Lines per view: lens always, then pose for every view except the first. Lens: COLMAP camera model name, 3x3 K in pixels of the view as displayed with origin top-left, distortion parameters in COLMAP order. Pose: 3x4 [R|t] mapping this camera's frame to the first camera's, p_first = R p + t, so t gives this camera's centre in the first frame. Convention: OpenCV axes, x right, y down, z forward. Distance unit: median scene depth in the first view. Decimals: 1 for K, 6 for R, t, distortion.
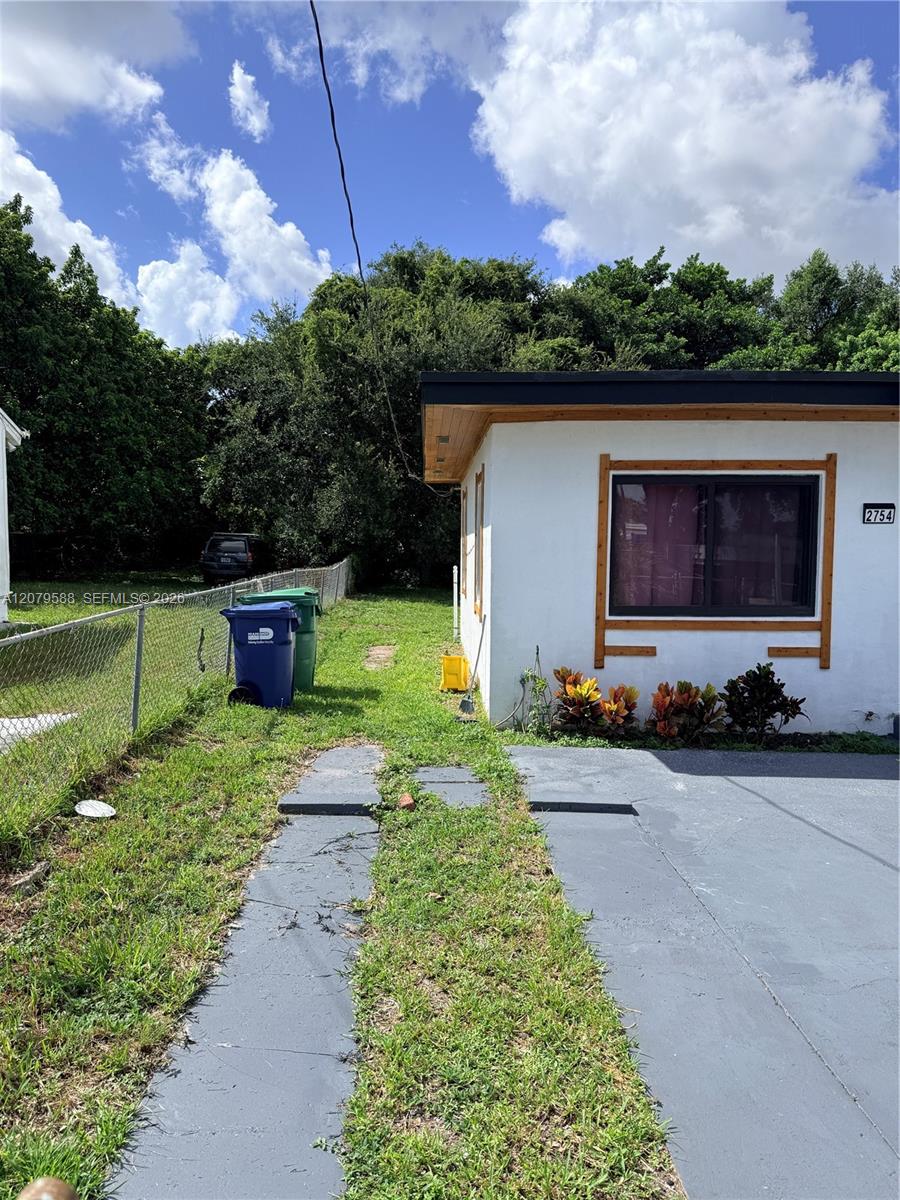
lens RADIAL K [[834.7, 0, 423.4], [0, 834.7, 599.1], [0, 0, 1]] dist [0.129853, -0.212965]
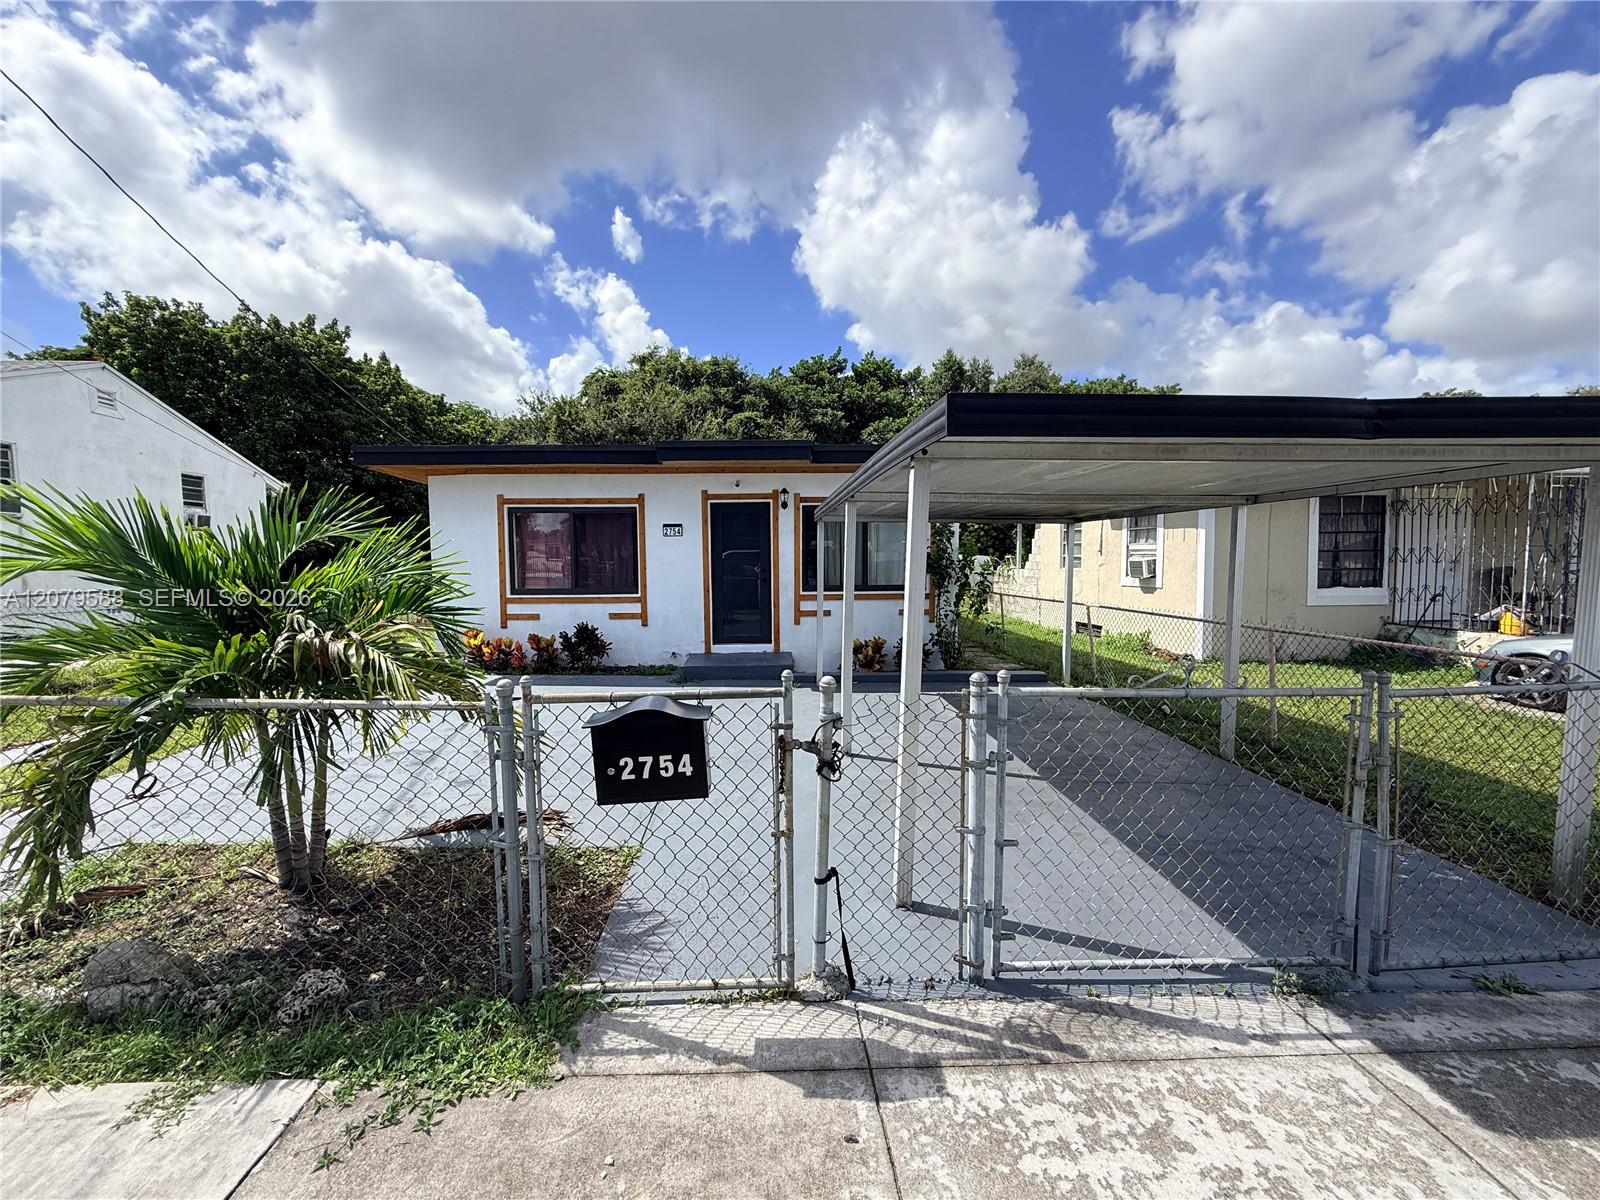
lens RADIAL K [[630.1, 0, 794.1], [0, 630.1, 593.8], [0, 0, 1]] dist [-0.022549, 0.004643]
pose [[0.999546, -0.013212, 0.027073, 0.734127], [0.013518, 0.999847, -0.011138, 0.038147], [-0.026922, 0.011499, 0.999571, -0.211972]]
